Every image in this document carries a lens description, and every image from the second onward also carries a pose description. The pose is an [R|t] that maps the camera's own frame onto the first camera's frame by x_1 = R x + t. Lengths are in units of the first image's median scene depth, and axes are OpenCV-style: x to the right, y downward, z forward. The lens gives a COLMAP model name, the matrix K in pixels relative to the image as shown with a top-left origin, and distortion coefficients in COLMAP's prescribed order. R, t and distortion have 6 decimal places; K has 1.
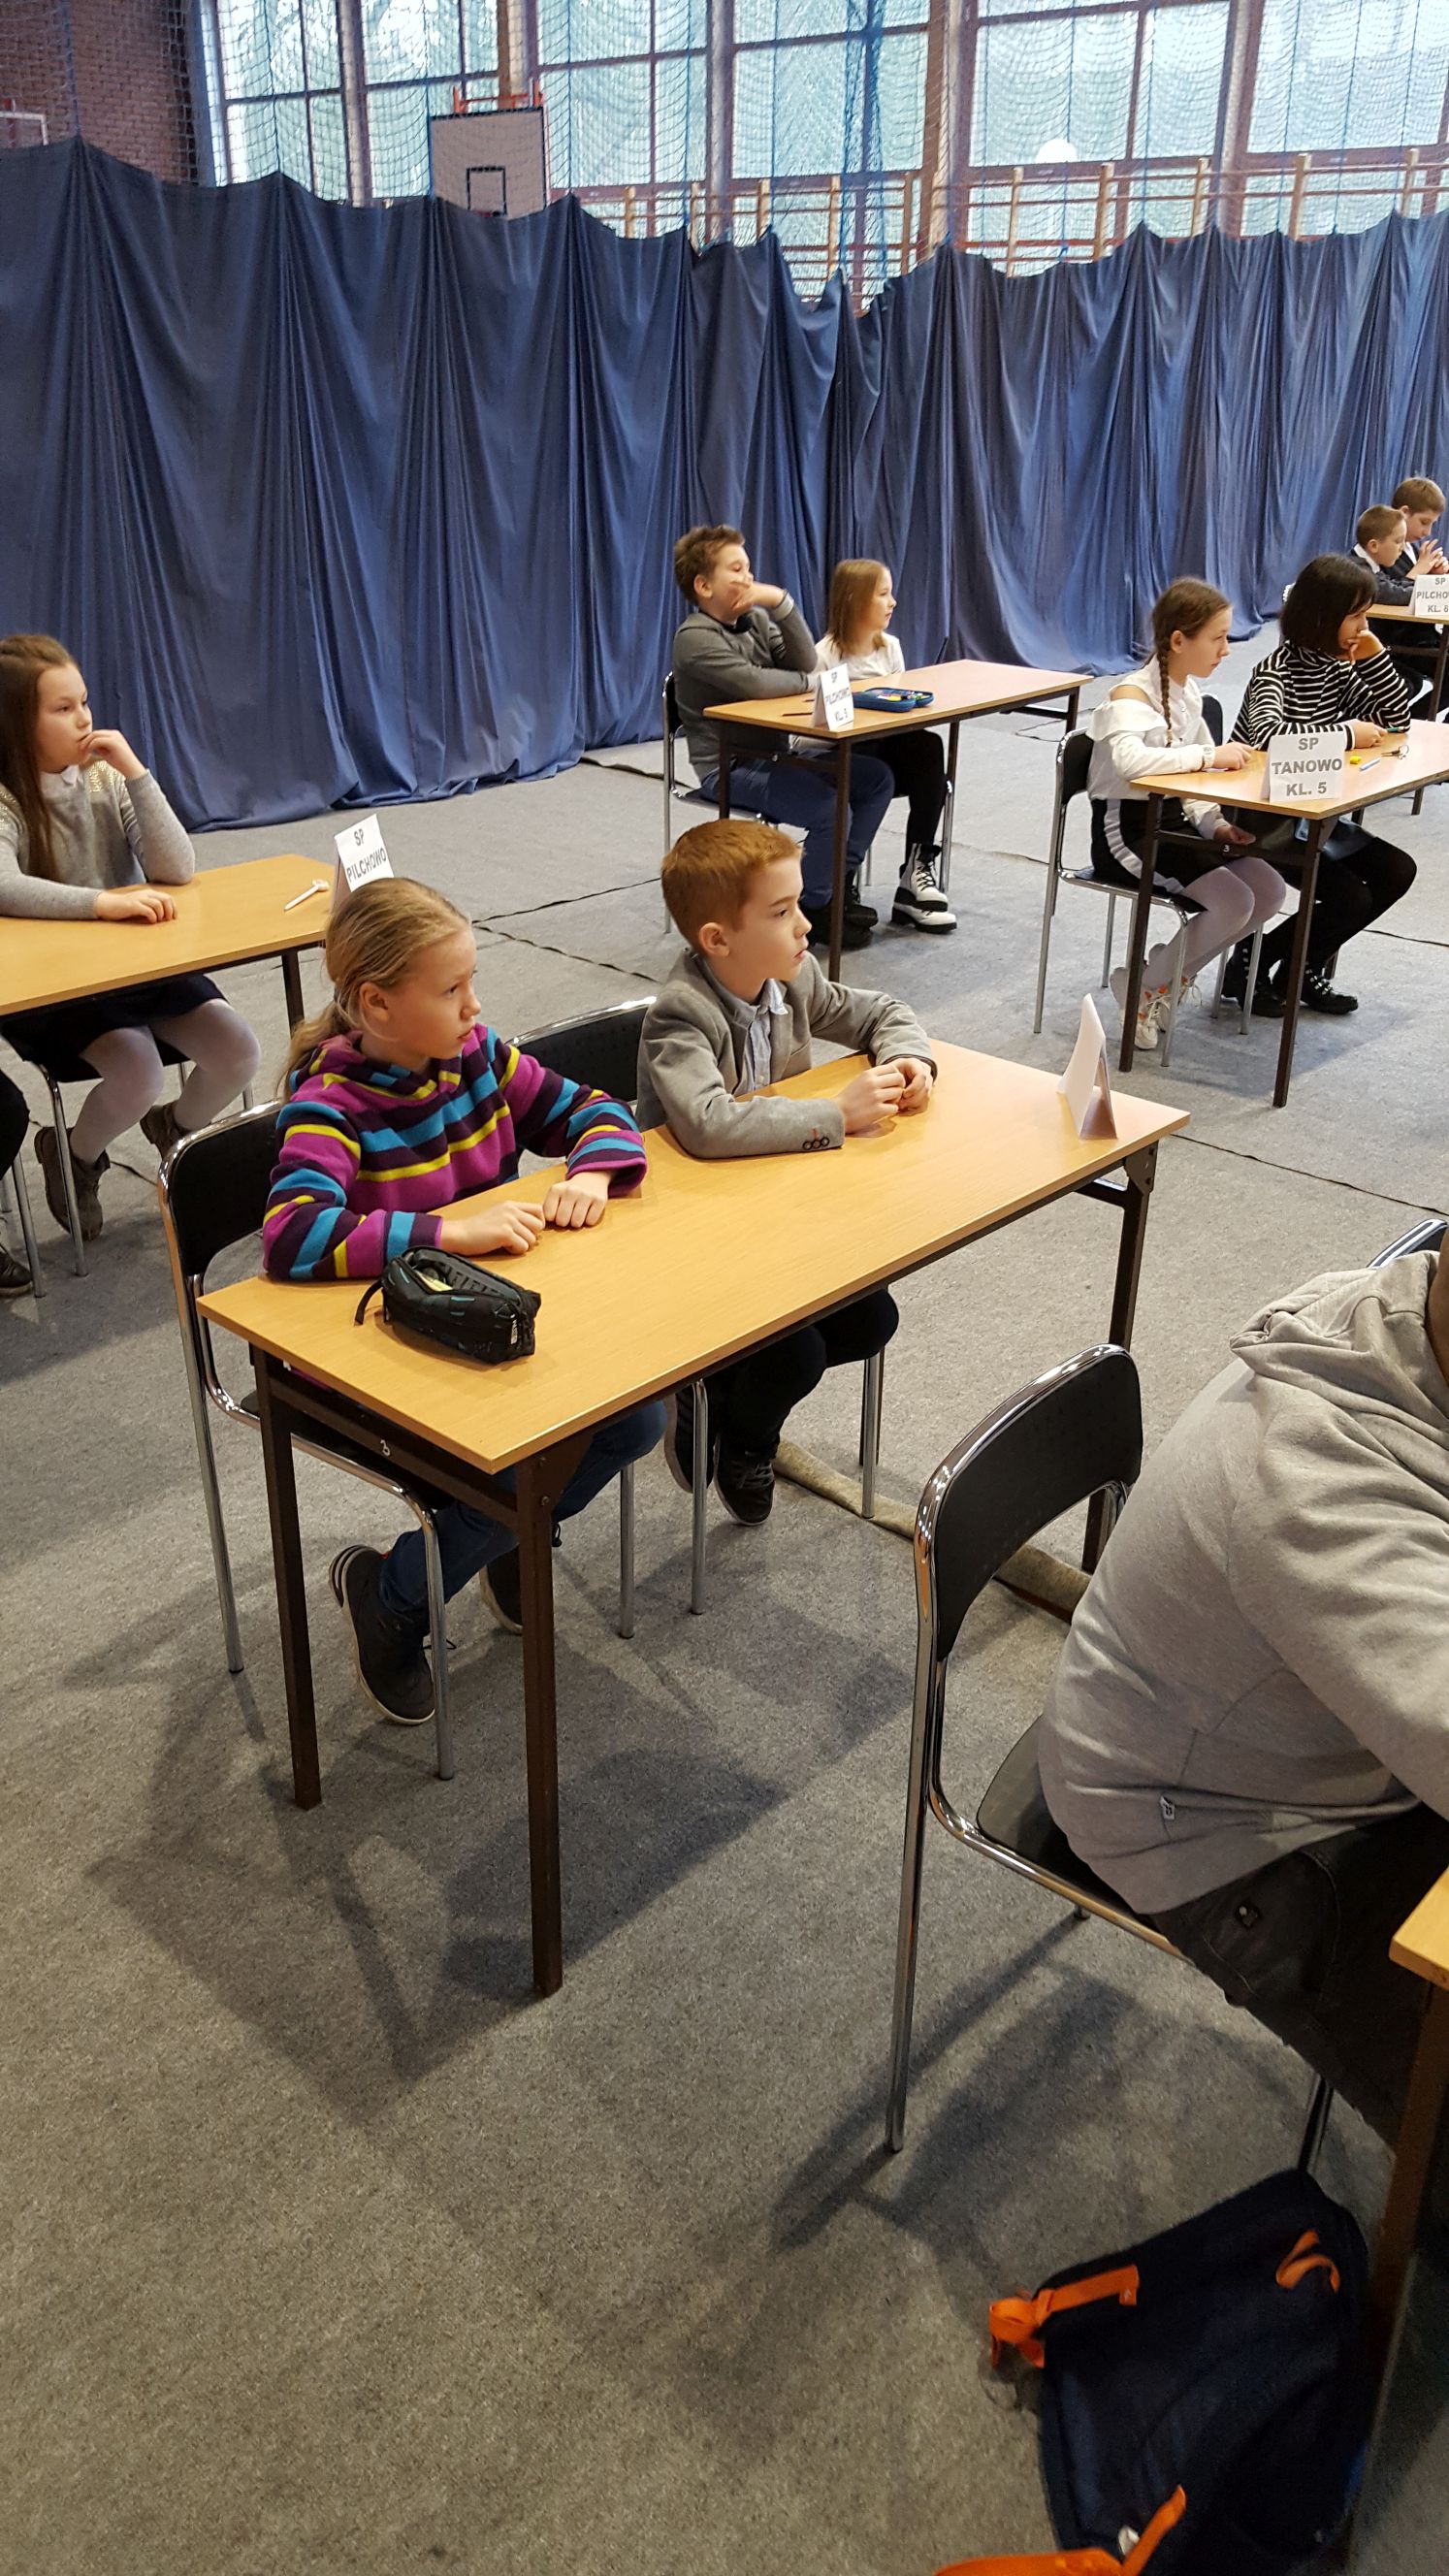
lens RADIAL K [[1942.8, 0, 712.3], [0, 1942.8, 1296.2], [0, 0, 1]] dist [0.046748, -0.095970]
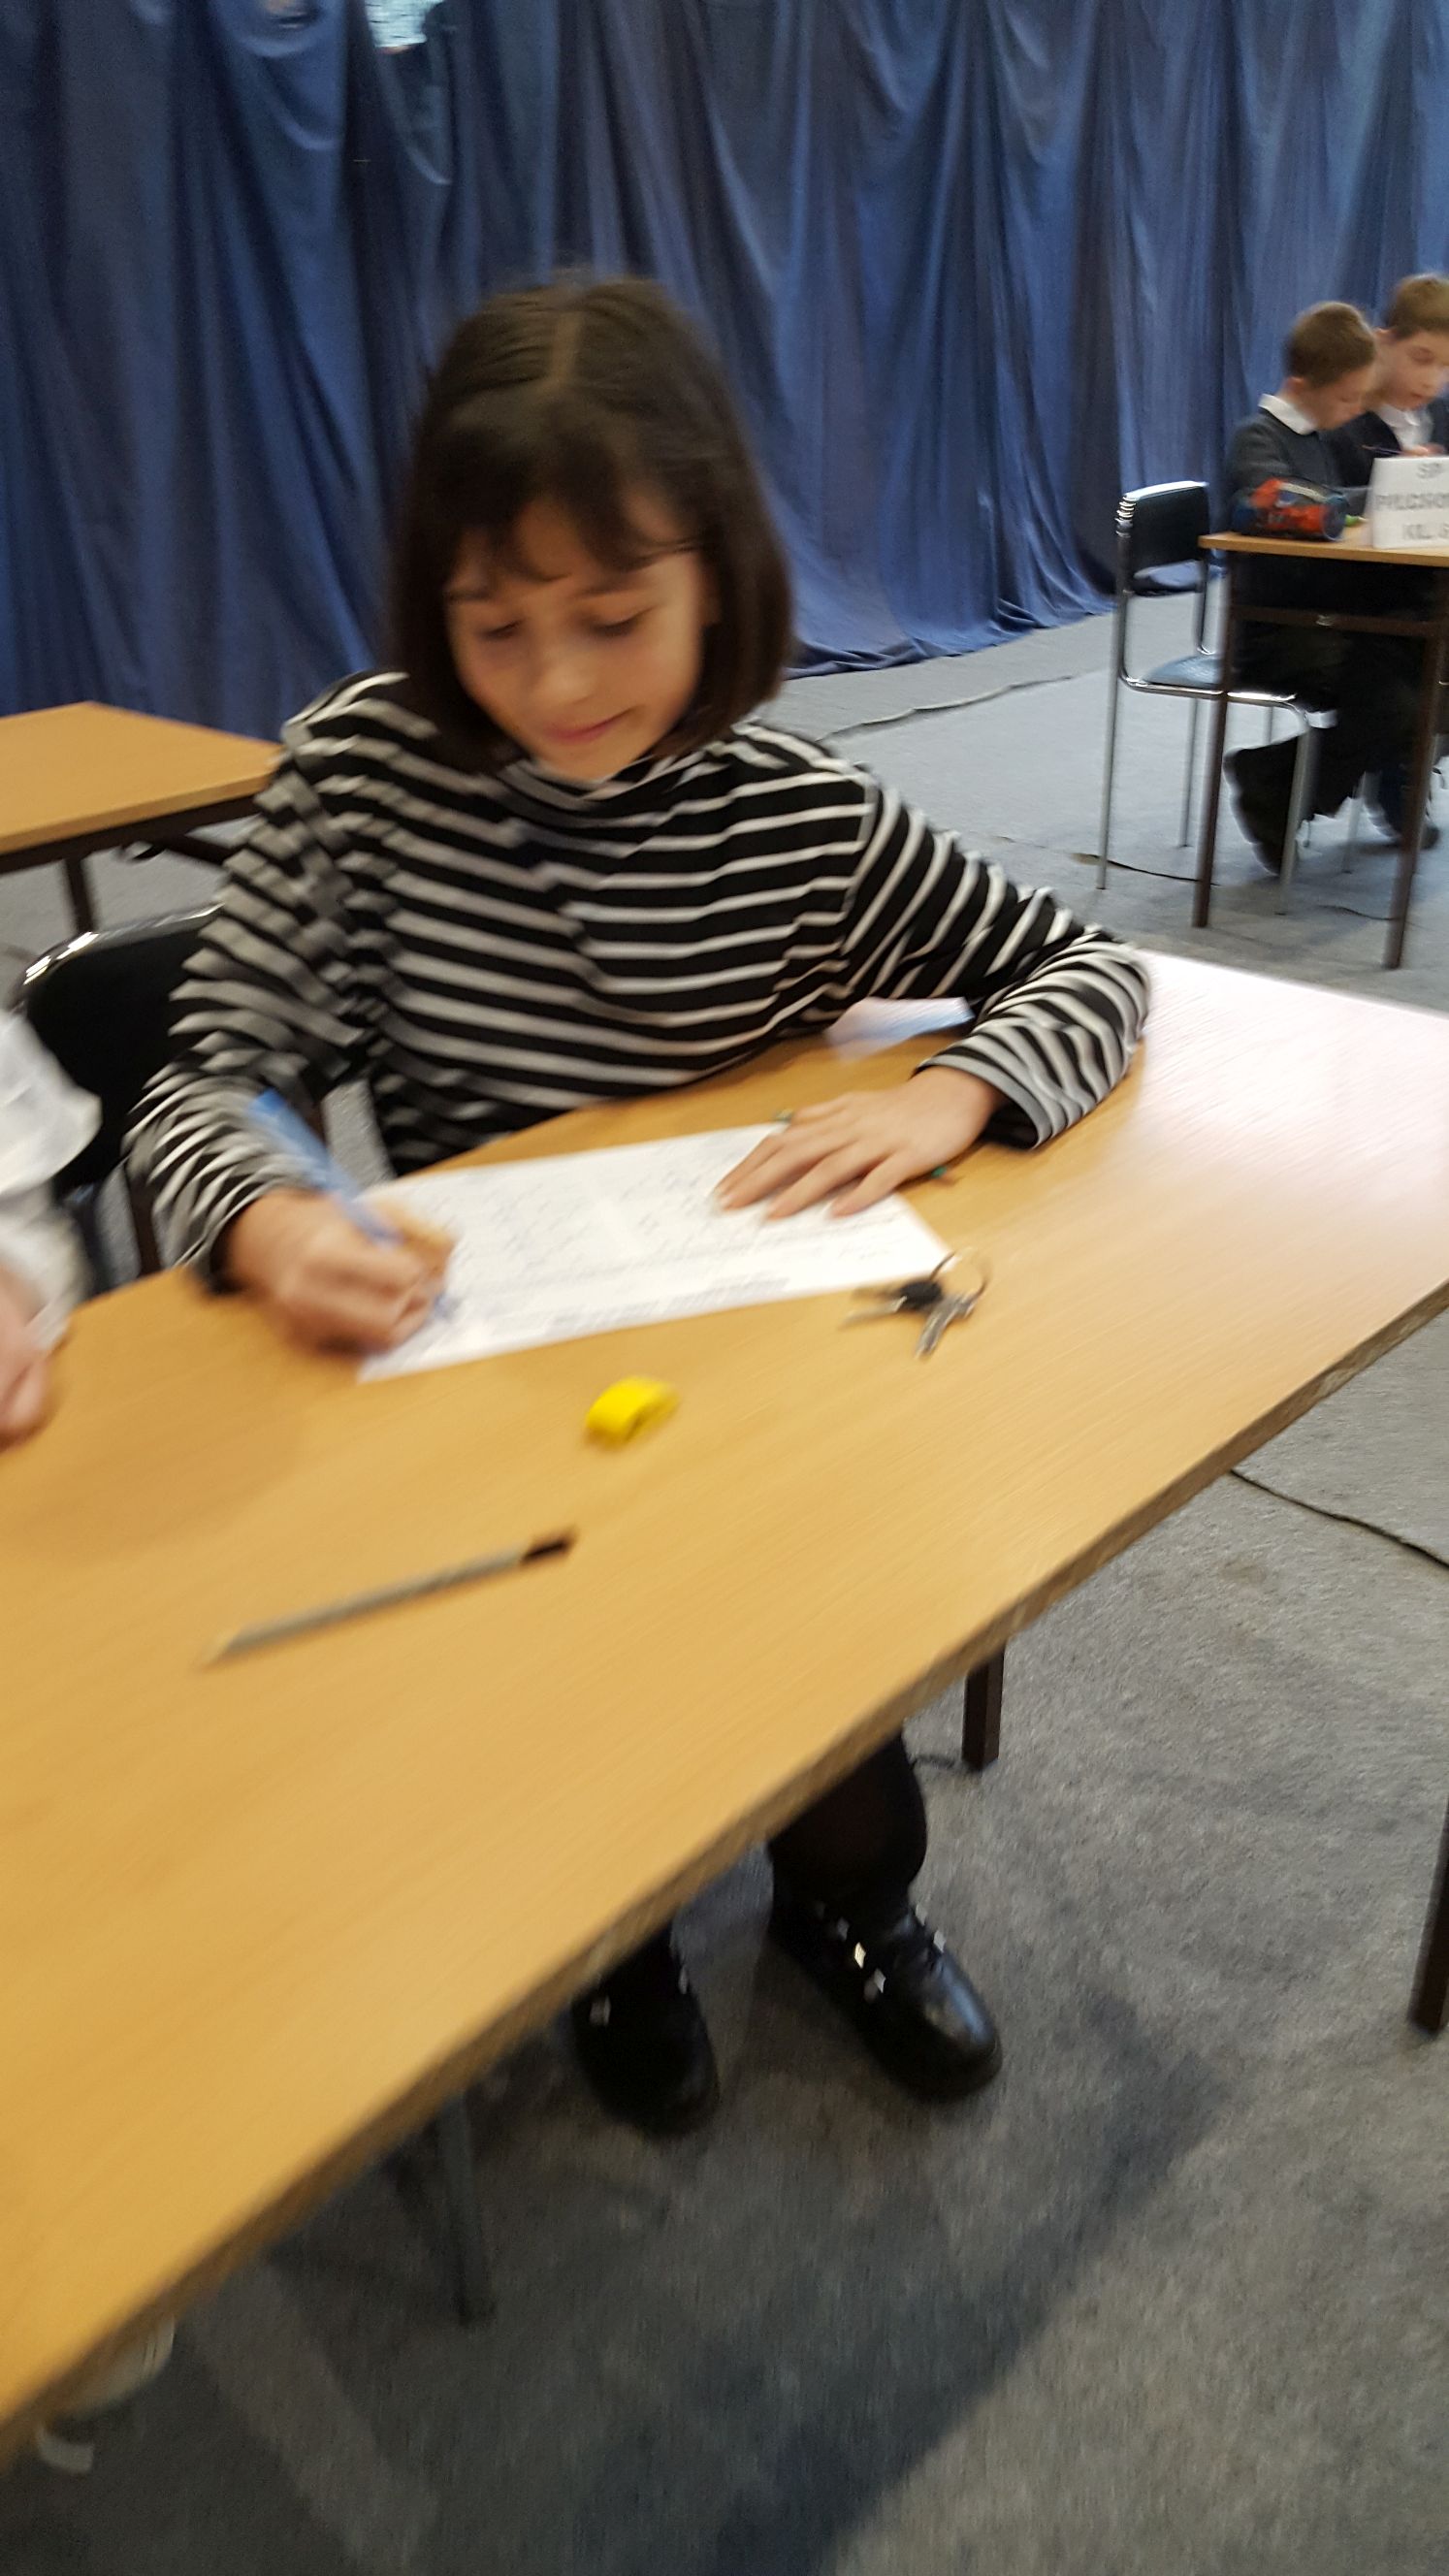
lens RADIAL K [[1942.8, 0, 732.5], [0, 1942.8, 1285.0], [0, 0, 1]] dist [0.046748, -0.095970]
pose [[0.998803, -0.026008, -0.041416, 0.158334], [0.026454, 0.999597, 0.010274, -0.129136], [0.041132, -0.011357, 0.999089, 0.381751]]
